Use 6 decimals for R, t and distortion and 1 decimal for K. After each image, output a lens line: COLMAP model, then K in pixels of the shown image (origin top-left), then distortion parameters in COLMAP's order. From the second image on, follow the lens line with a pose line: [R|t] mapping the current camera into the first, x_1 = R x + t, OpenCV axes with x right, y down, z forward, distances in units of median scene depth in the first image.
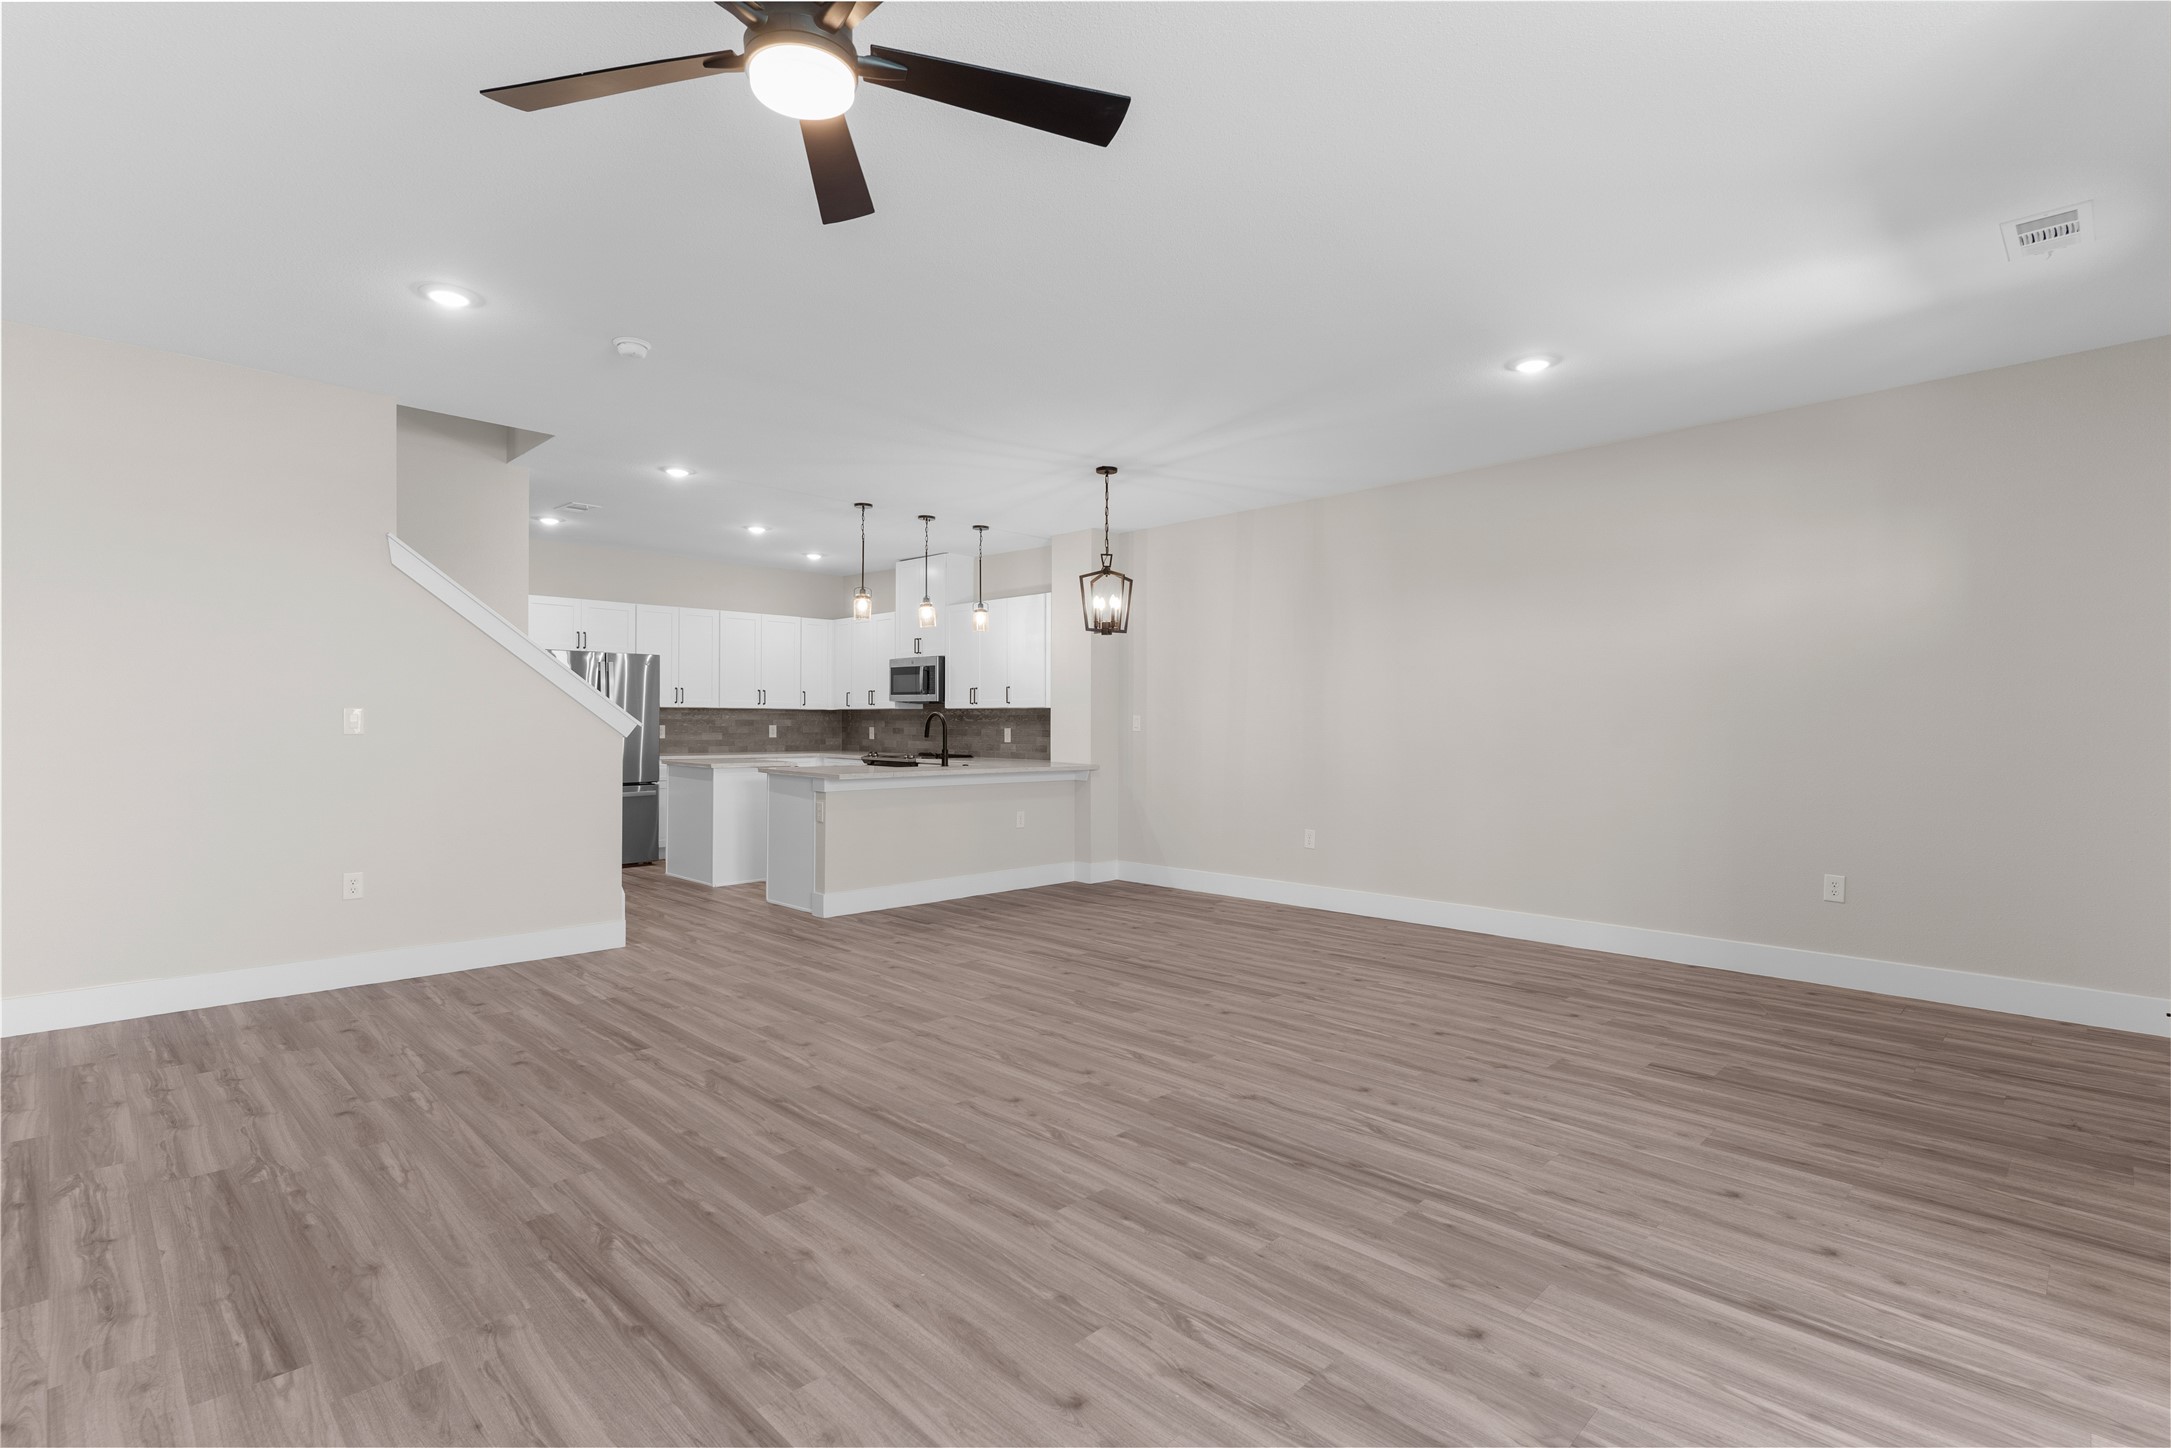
lens RADIAL K [[1030.0, 0, 1085.5], [0, 1030.0, 724.0], [0, 0, 1]] dist [0.001679, -0.000767]
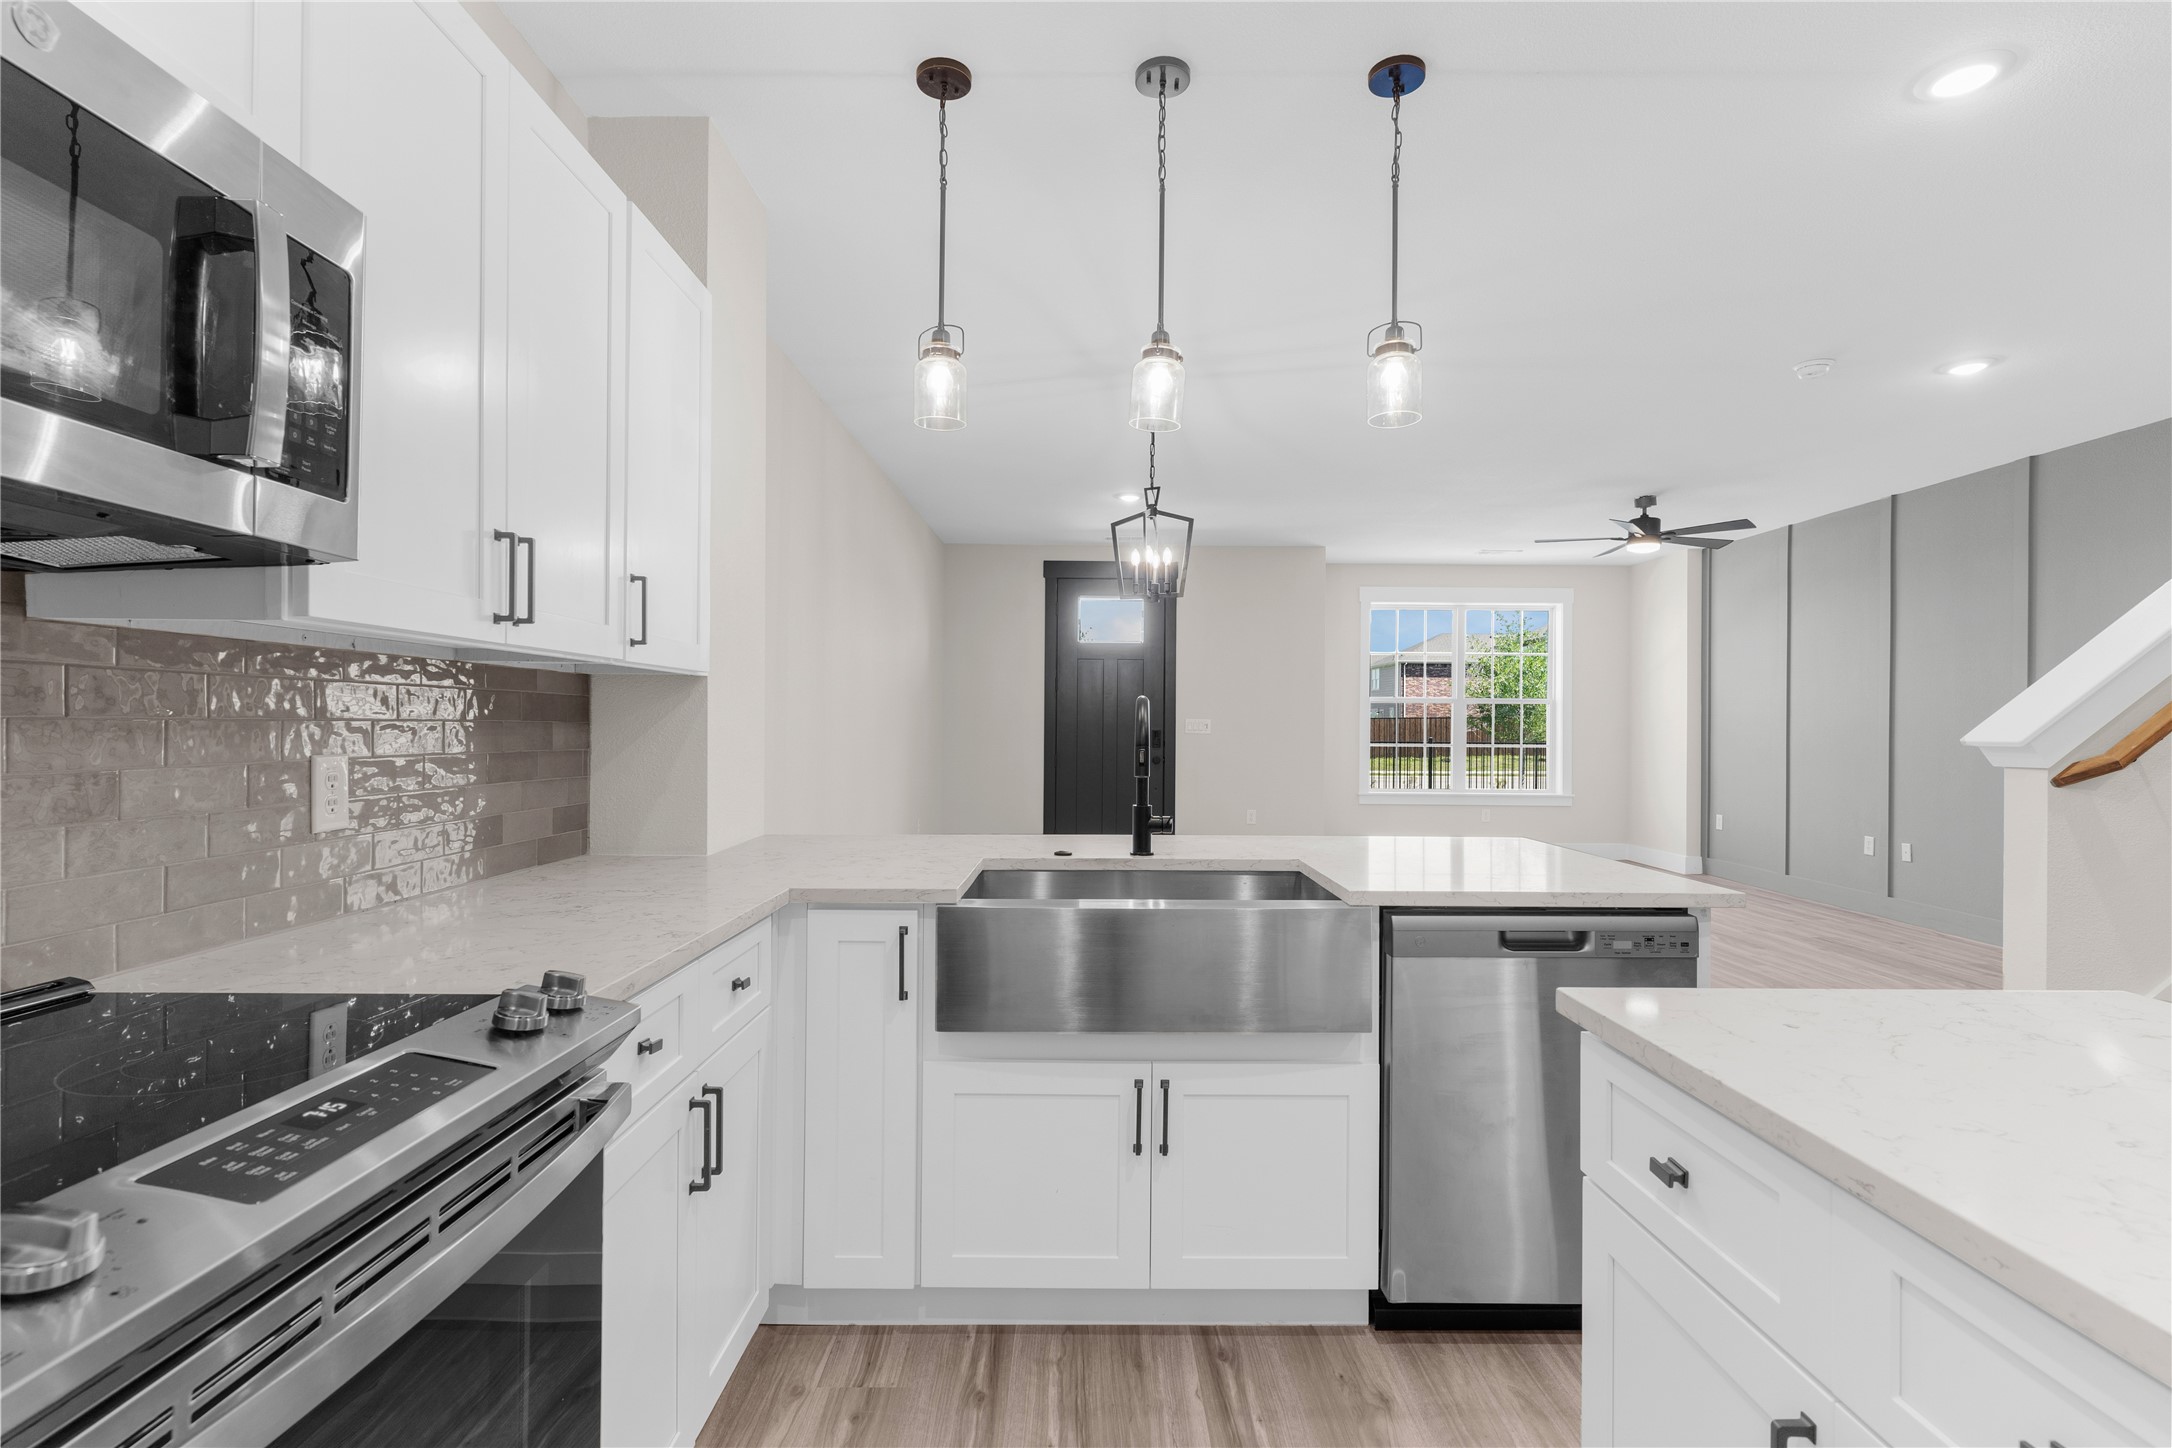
lens RADIAL K [[1045.8, 0, 1086.0], [0, 1045.8, 724.0], [0, 0, 1]] dist [-0.010048, -0.000311]
pose [[-0.716669, -0.007254, 0.697376, -0.437031], [-0.005953, 0.999973, 0.004285, -0.008358], [-0.697388, -0.001081, -0.716693, 1.531104]]
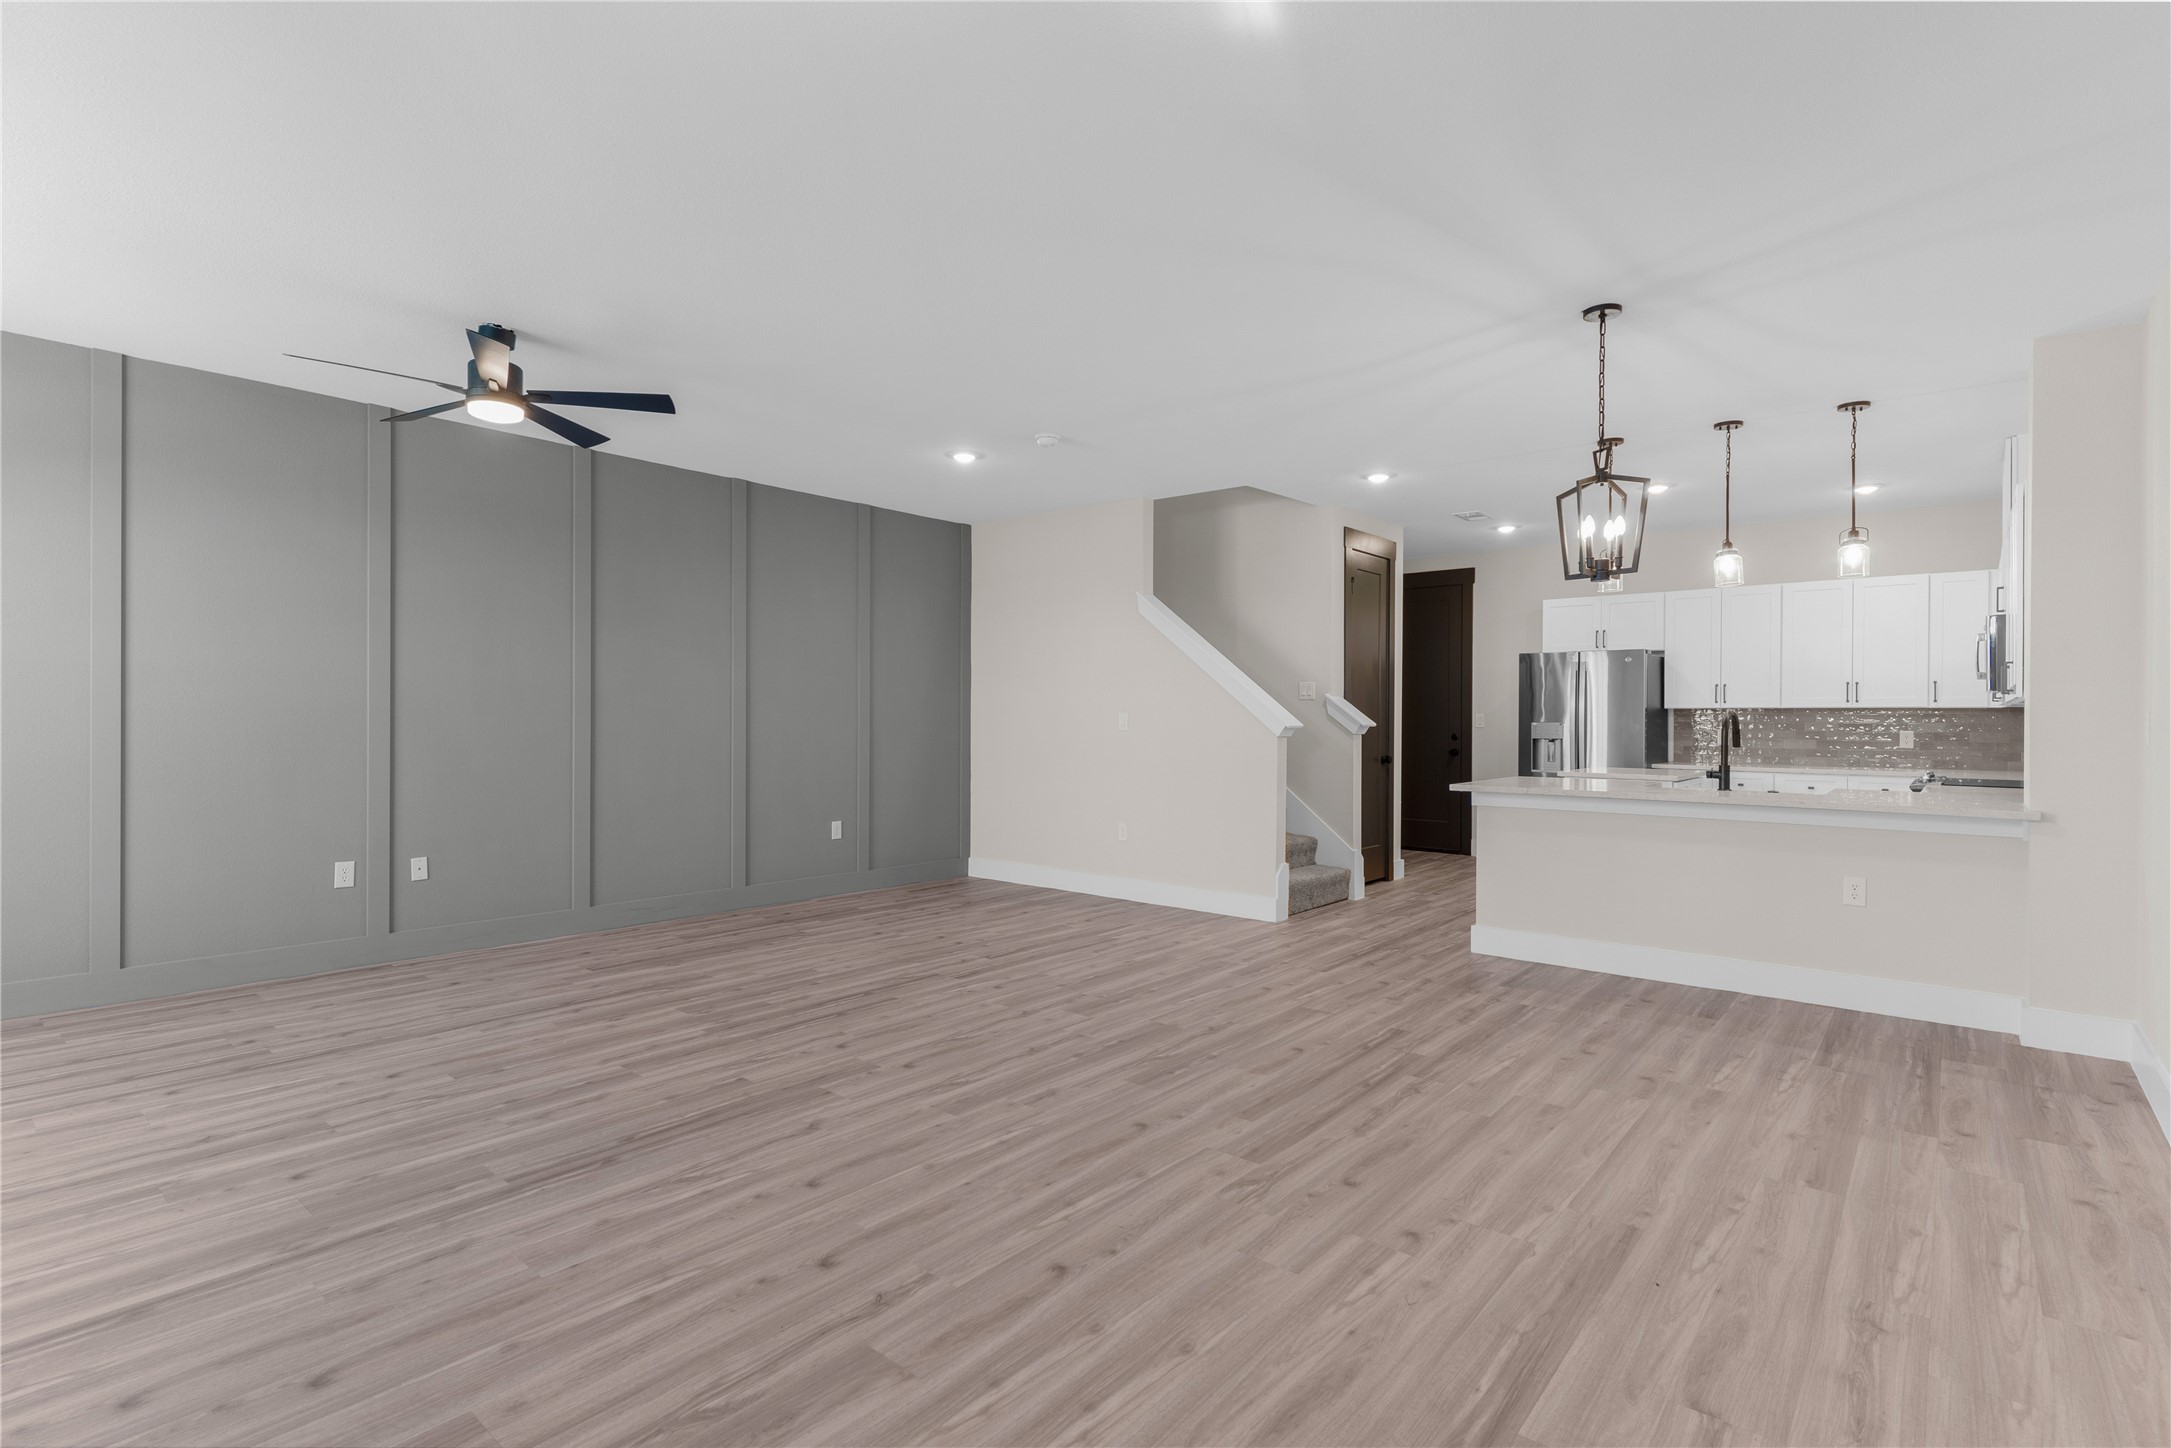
lens RADIAL K [[1030.0, 0, 1085.5], [0, 1030.0, 724.0], [0, 0, 1]] dist [0.001679, -0.000767]
pose [[0.082865, 0.000643, -0.996561, 0.600947], [-0.007052, 0.999975, 0.000058, 0.000821], [0.996536, 0.007023, 0.082867, 0.638602]]
